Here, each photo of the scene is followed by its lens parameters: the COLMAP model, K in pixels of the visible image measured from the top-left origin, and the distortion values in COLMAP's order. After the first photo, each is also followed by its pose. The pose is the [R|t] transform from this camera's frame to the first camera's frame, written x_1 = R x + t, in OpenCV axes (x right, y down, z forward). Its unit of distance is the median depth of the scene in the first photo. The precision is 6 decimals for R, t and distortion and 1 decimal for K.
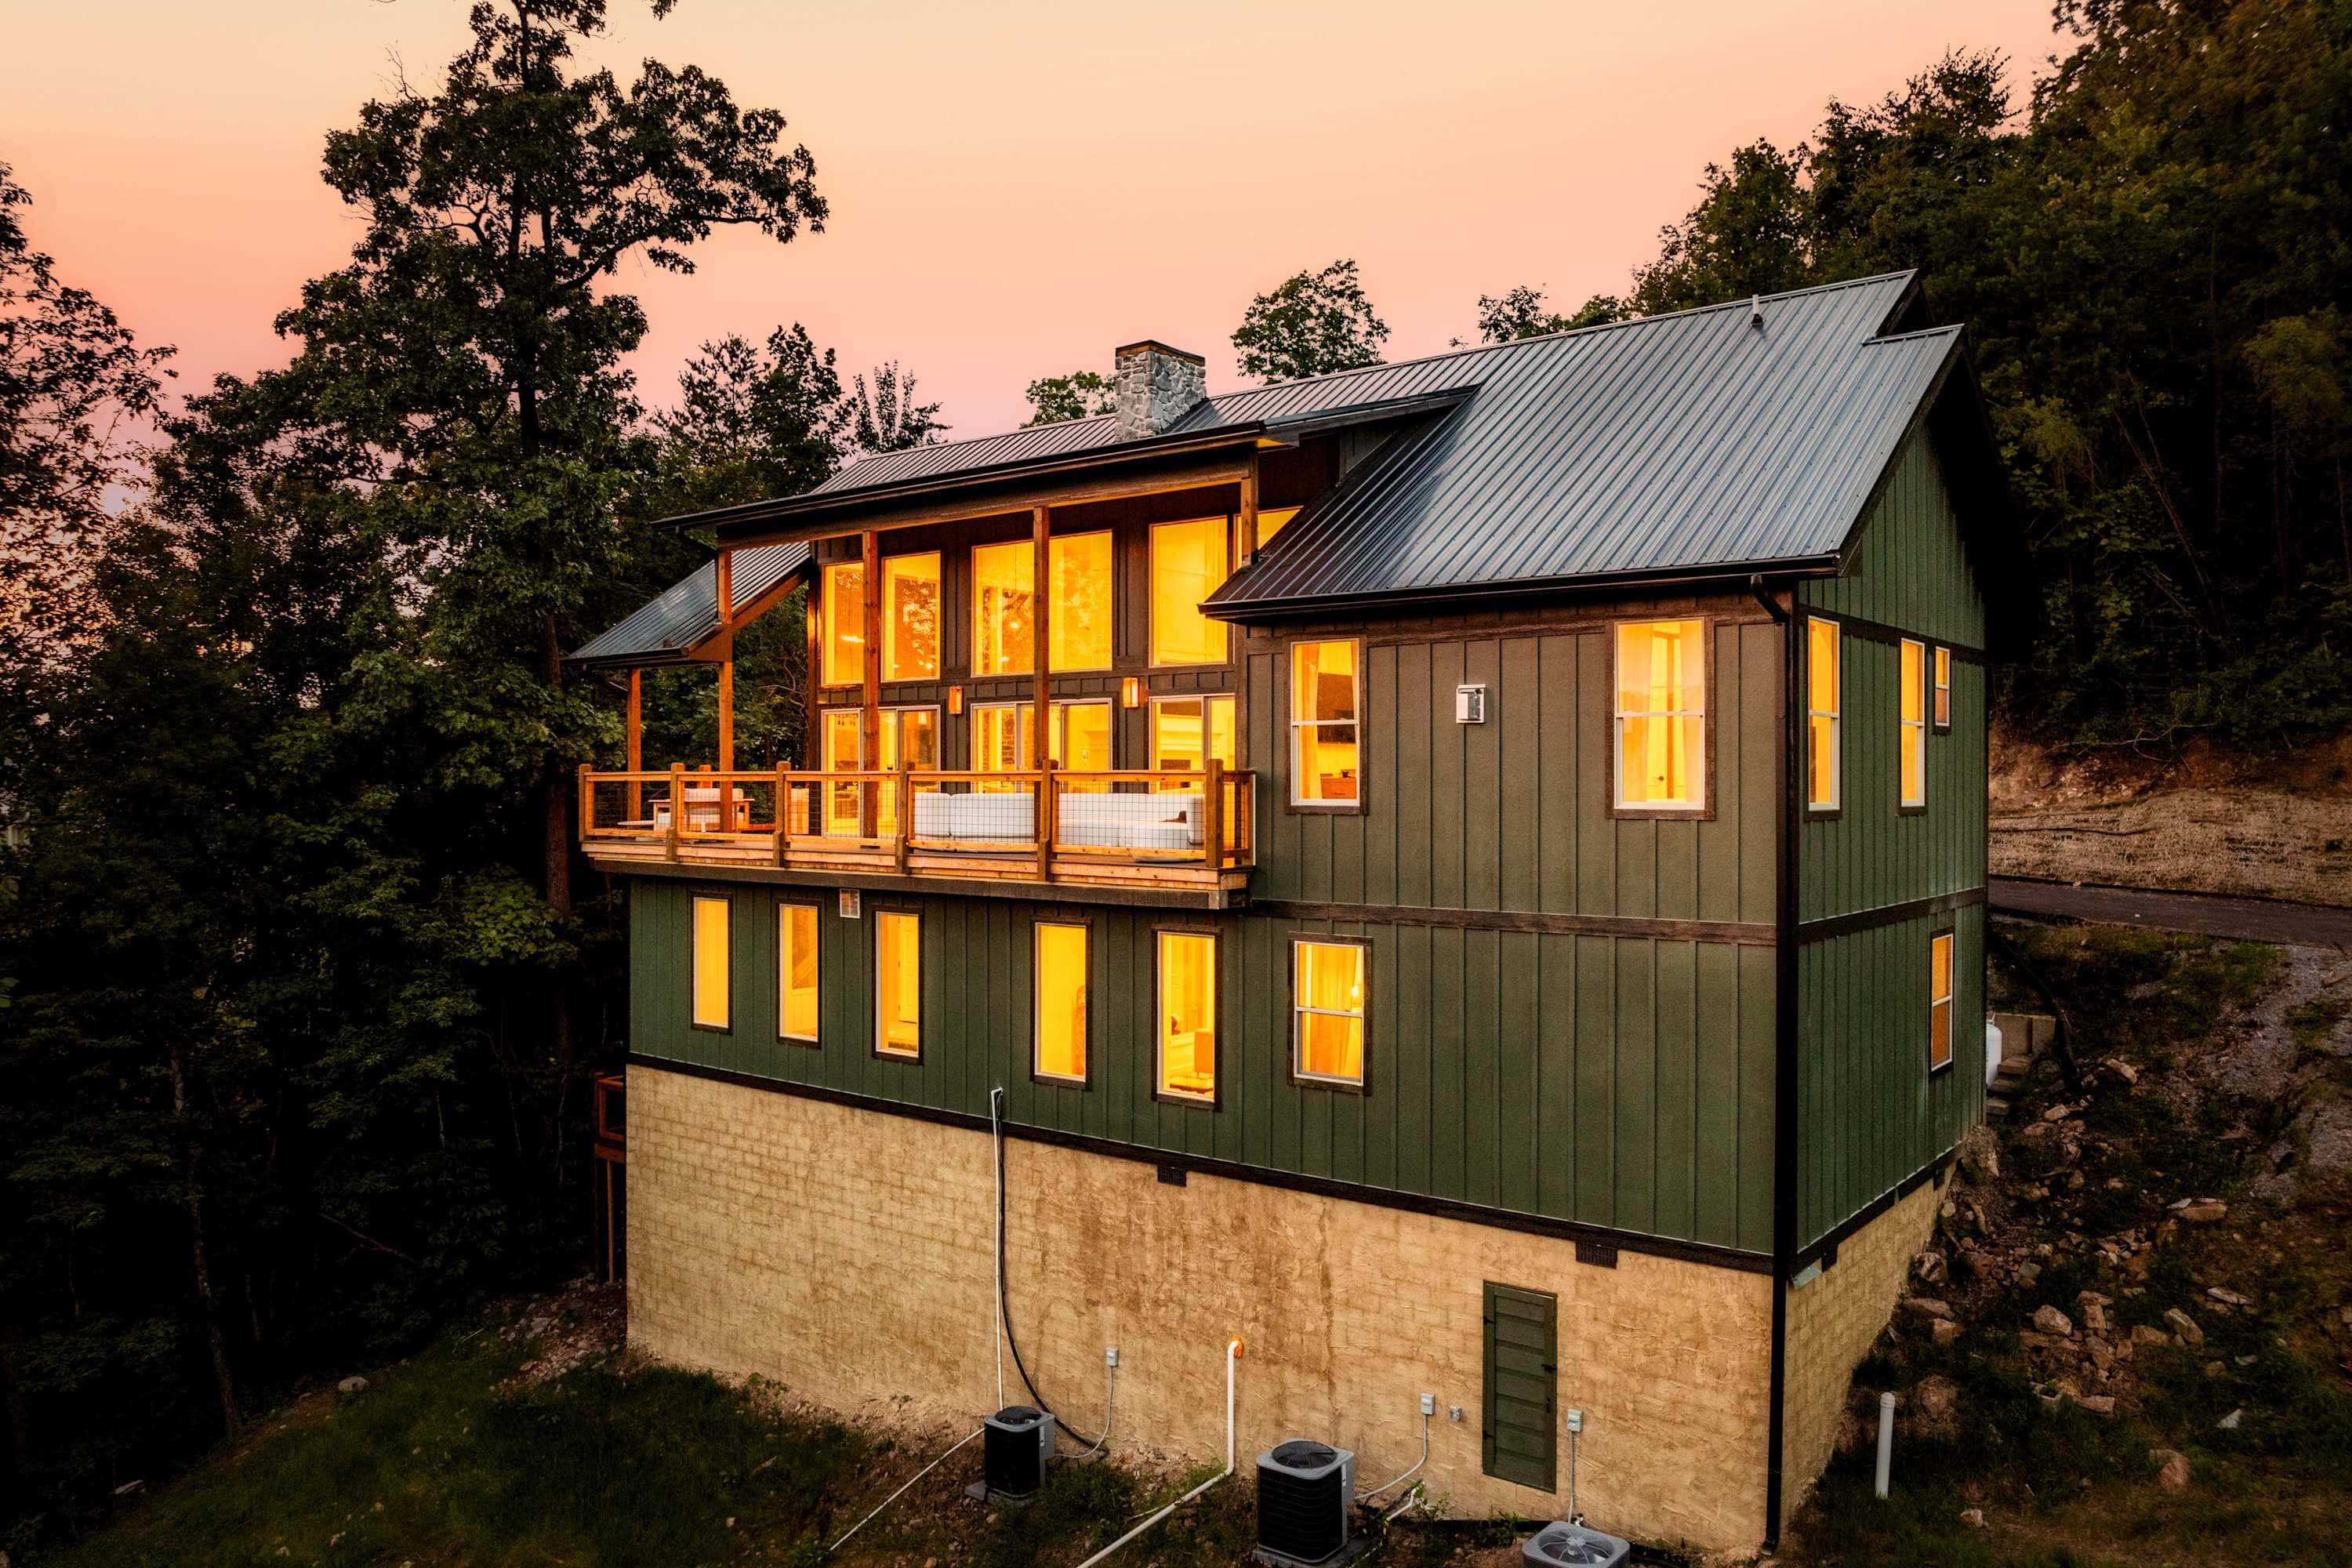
lens RADIAL K [[1681.2, 0, 1179.7], [0, 1681.2, 790.5], [0, 0, 1]] dist [-0.047171, 0.023033]
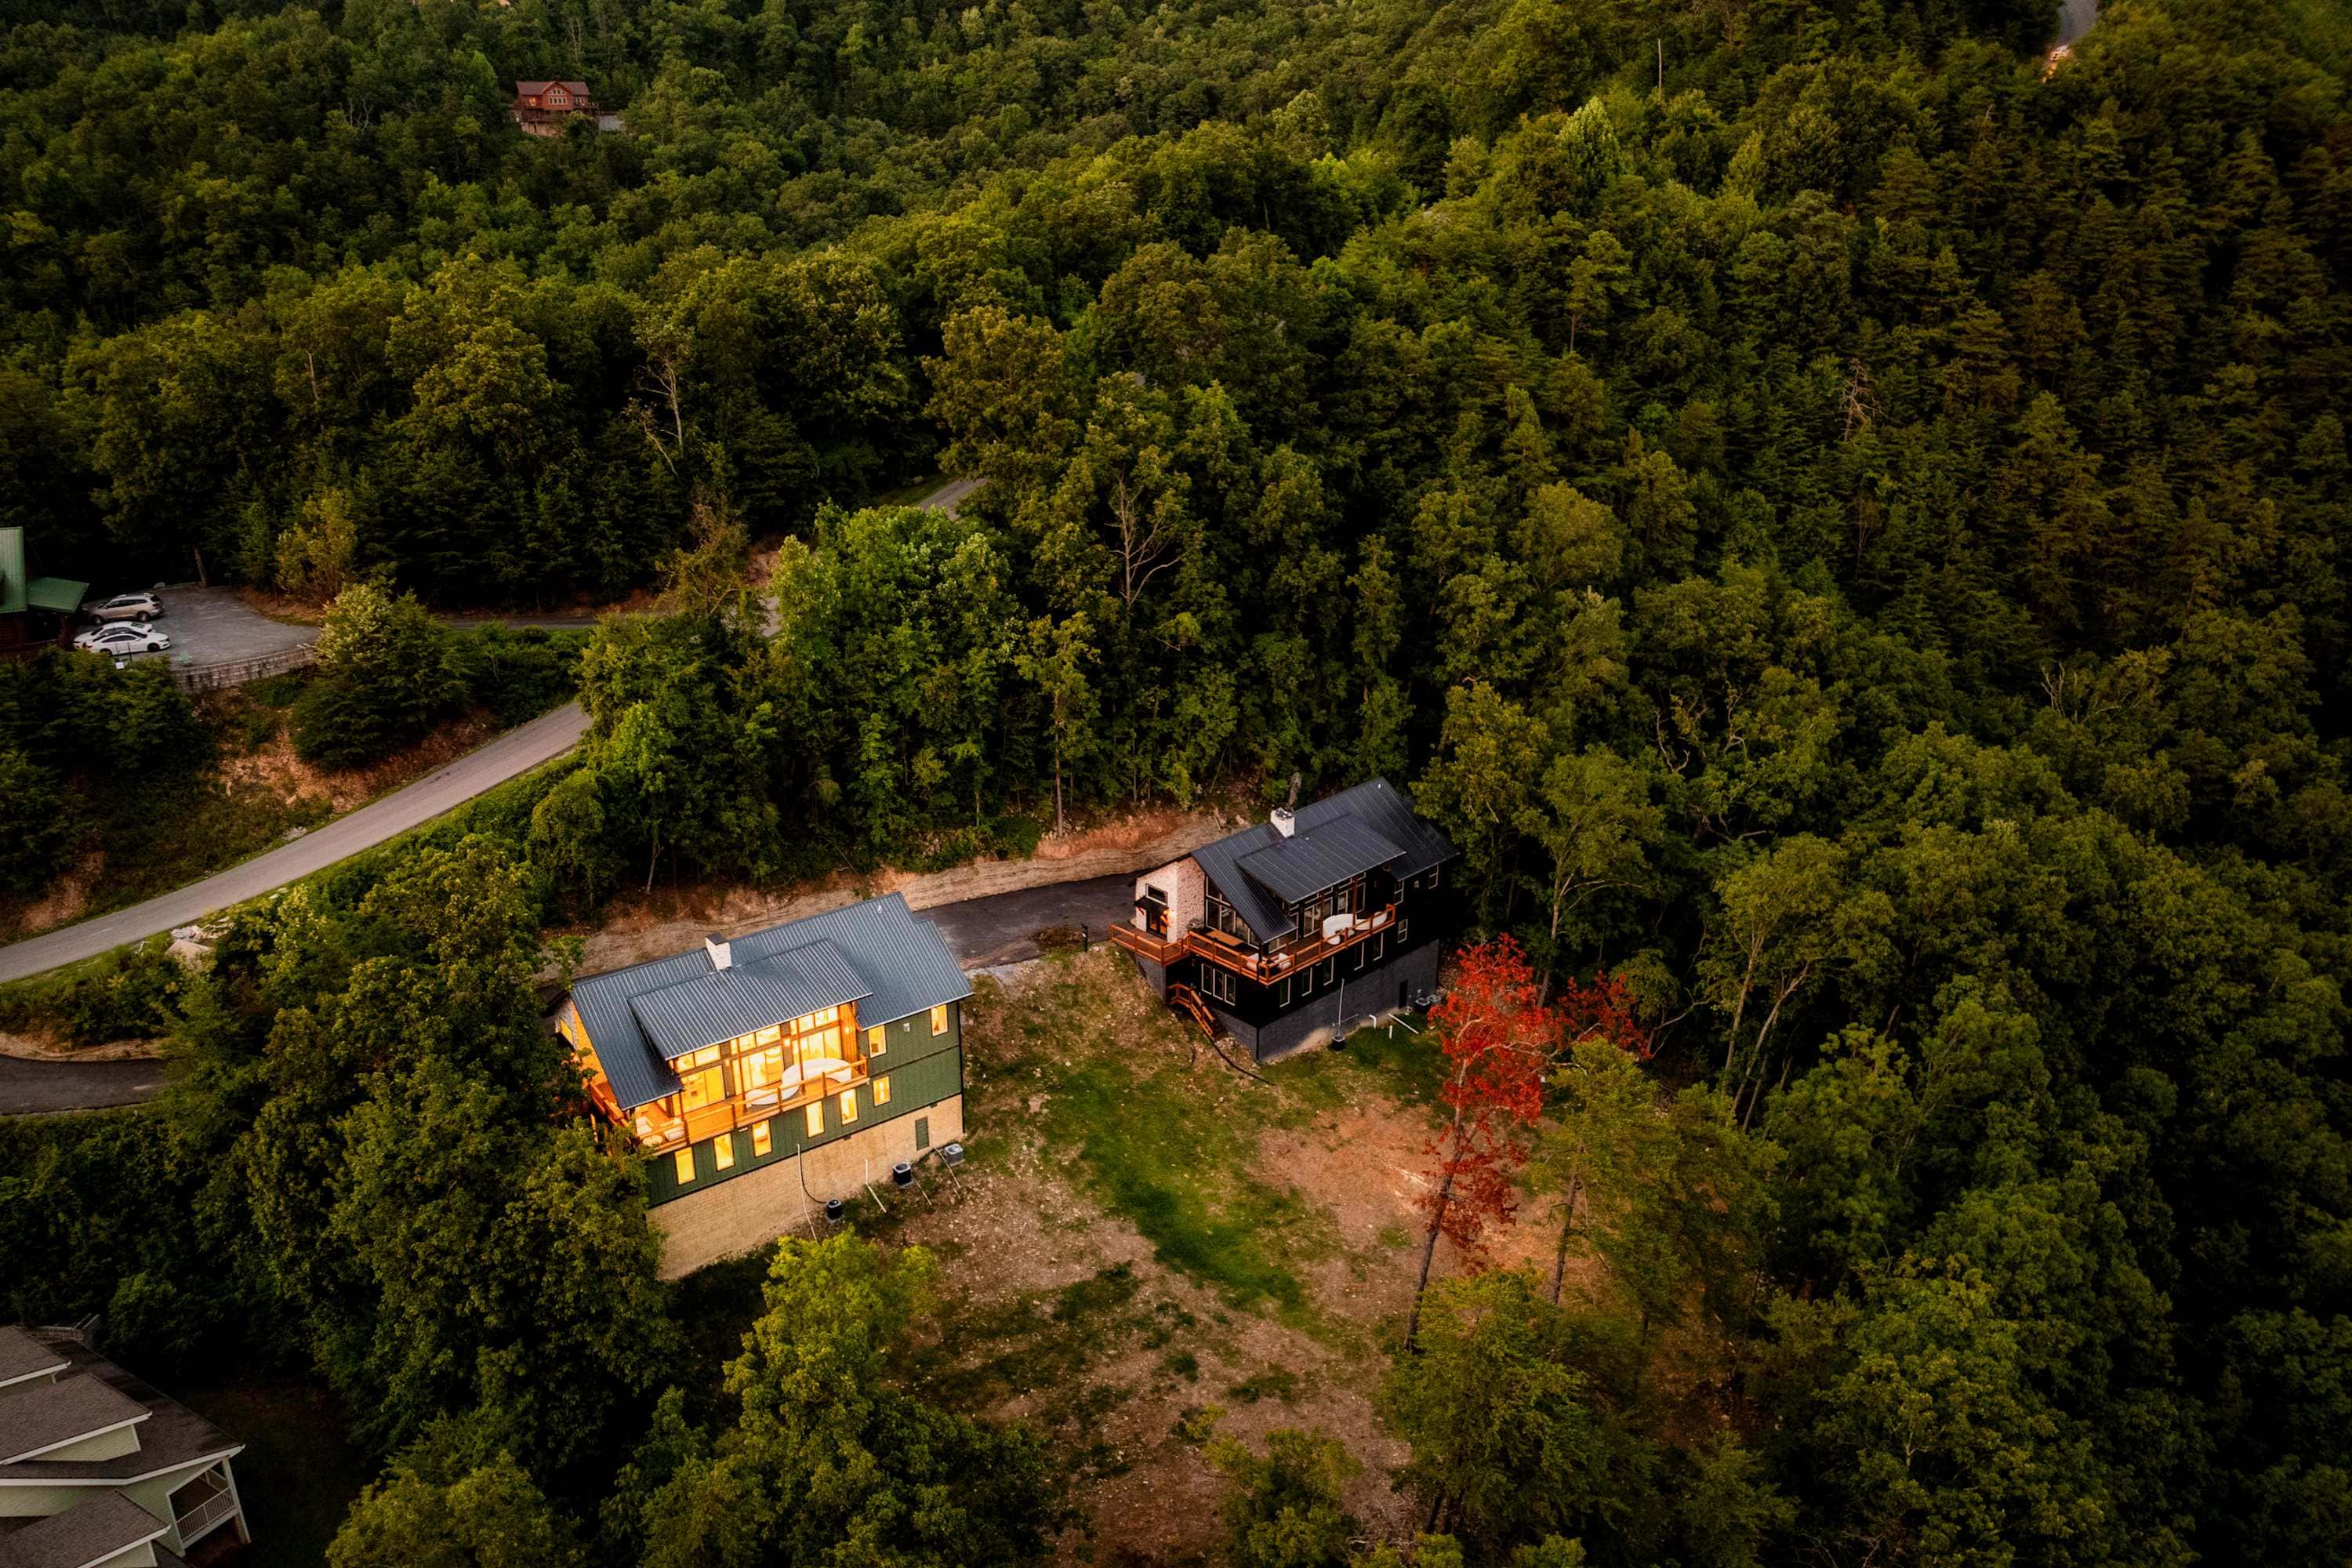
lens RADIAL K [[1675.0, 0, 1191.8], [0, 1675.0, 778.3], [0, 0, 1]] dist [-0.006856, -0.000910]
pose [[0.232356, -0.347147, 0.908570, -3.473833], [-0.000756, 0.934072, 0.357084, -2.241200], [-0.972630, -0.083657, 0.216775, -0.797965]]
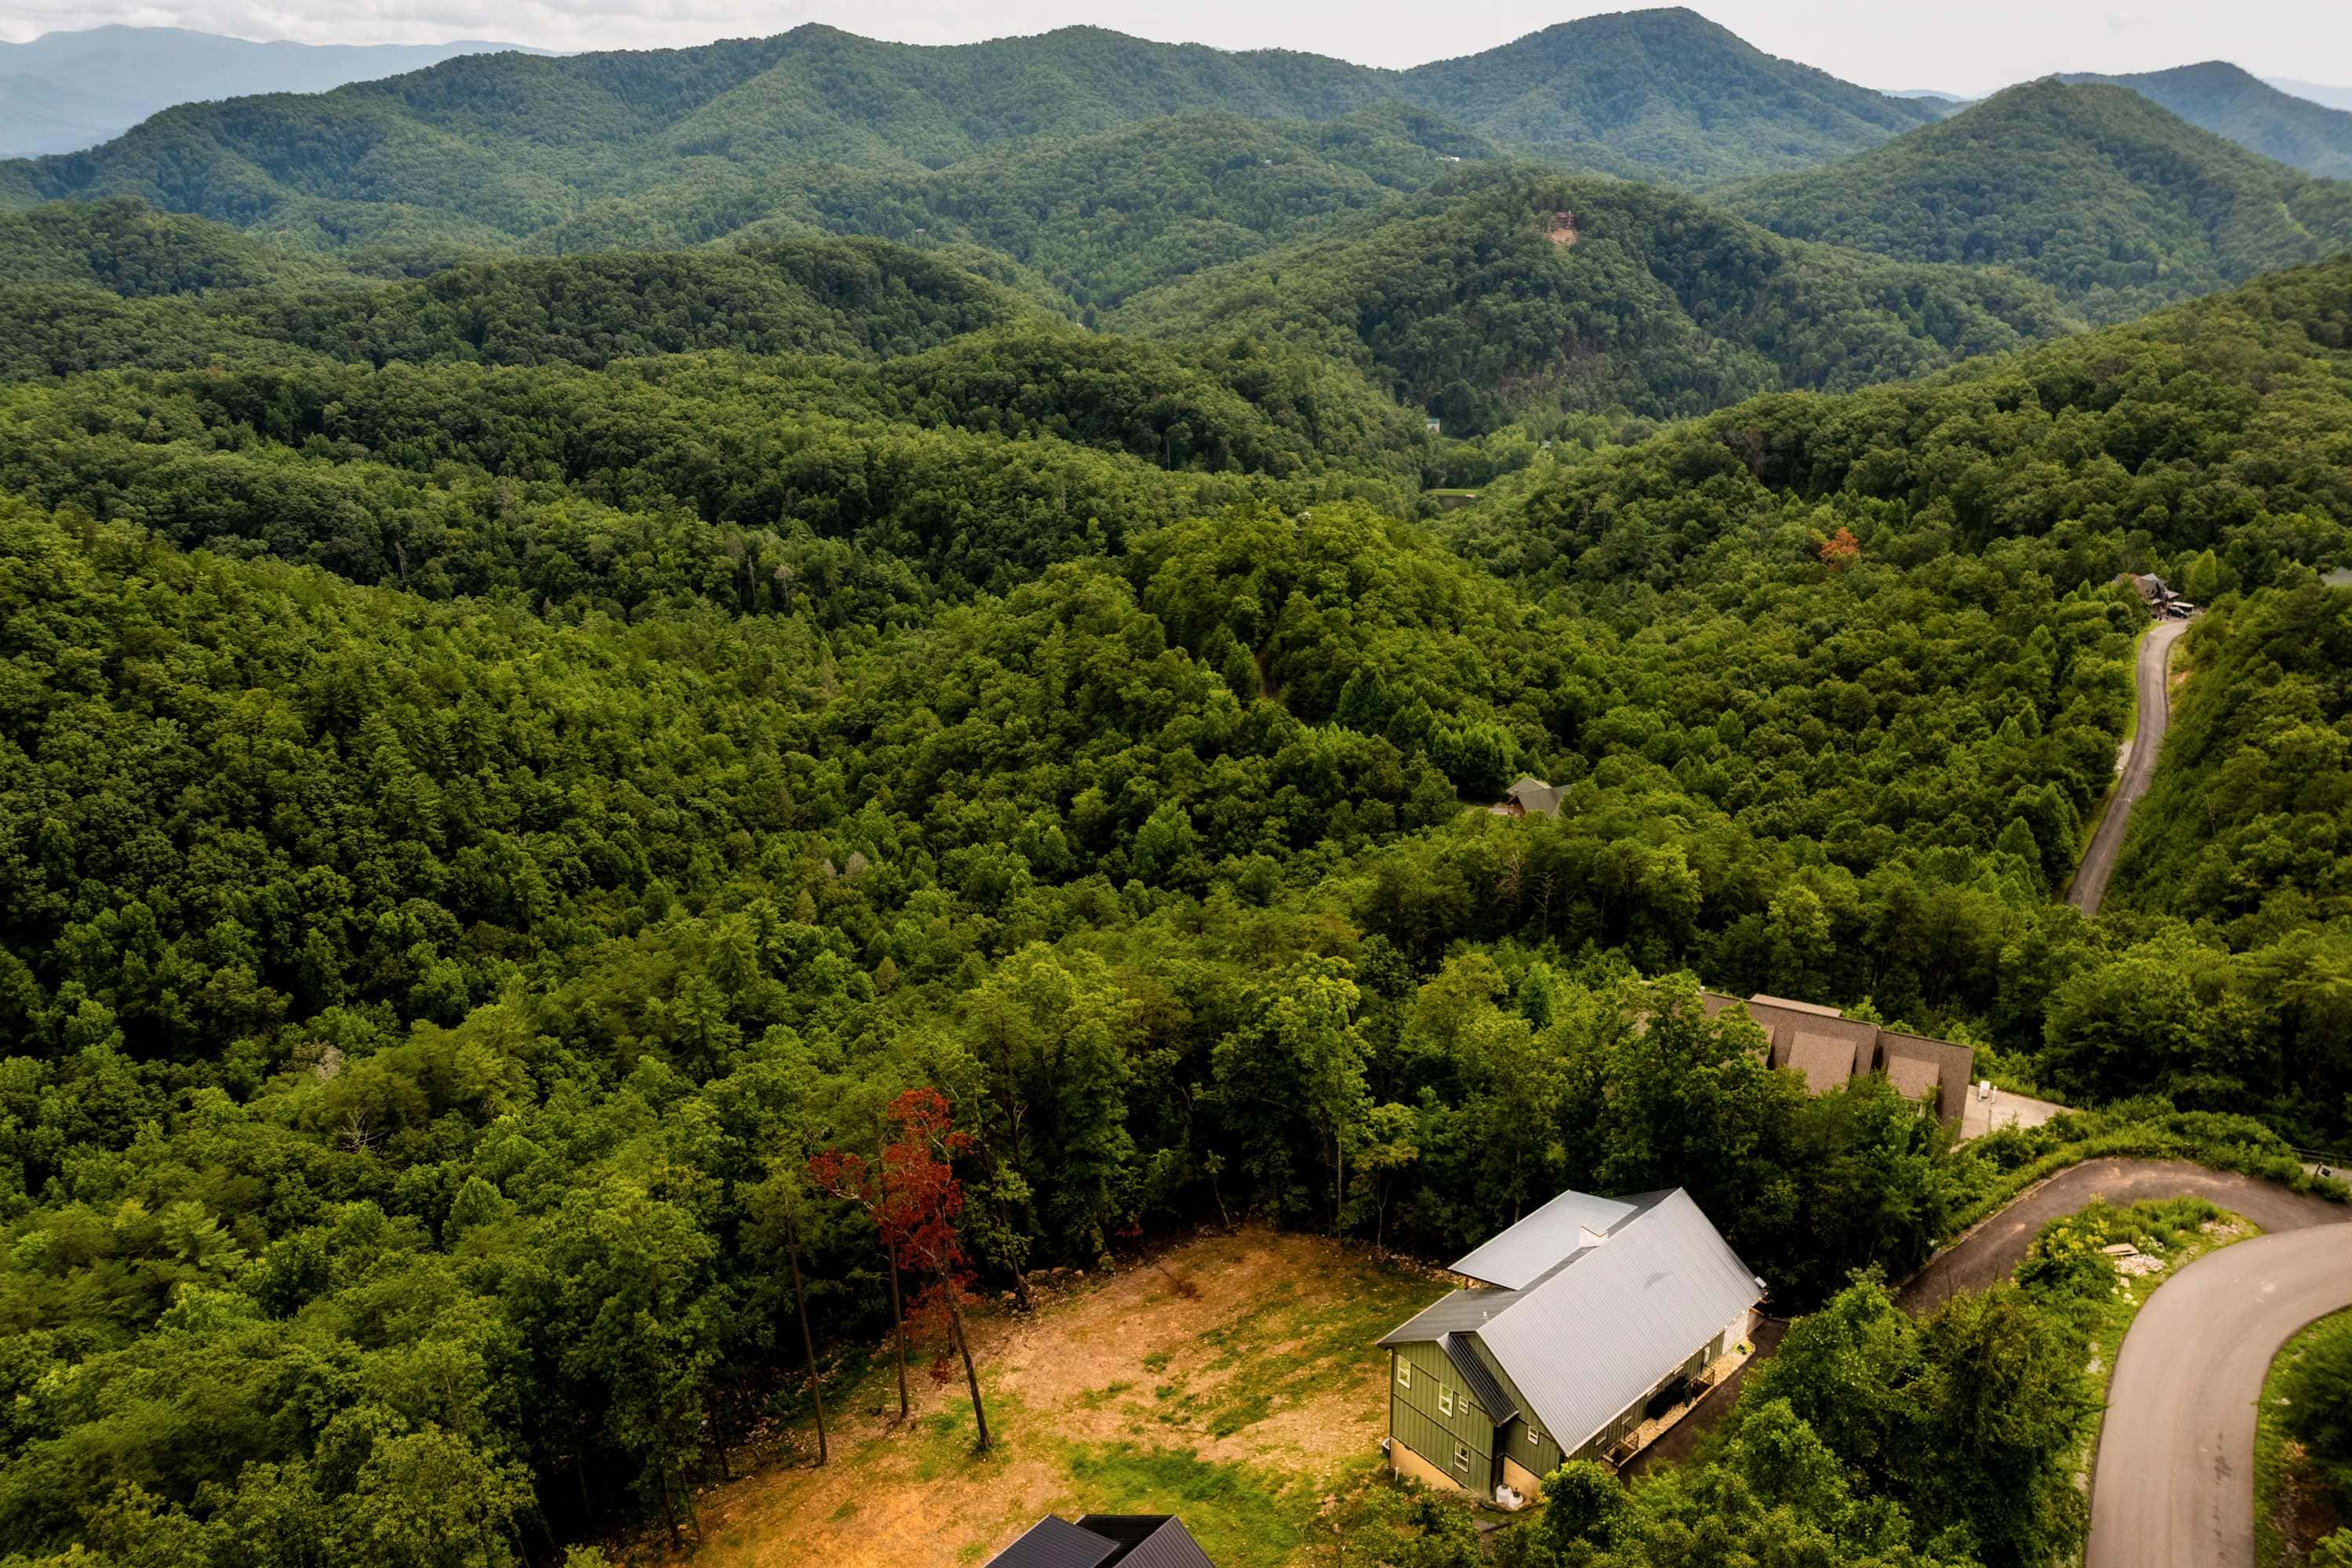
lens RADIAL K [[1723.4, 0, 1173.2], [0, 1723.4, 772.9], [0, 0, 1]] dist [-0.036677, 0.004279]
pose [[-0.186996, 0.363144, -0.912776, 4.113398], [0.026482, 0.930691, 0.364846, -3.293593], [0.982004, 0.044053, -0.183652, 0.951374]]
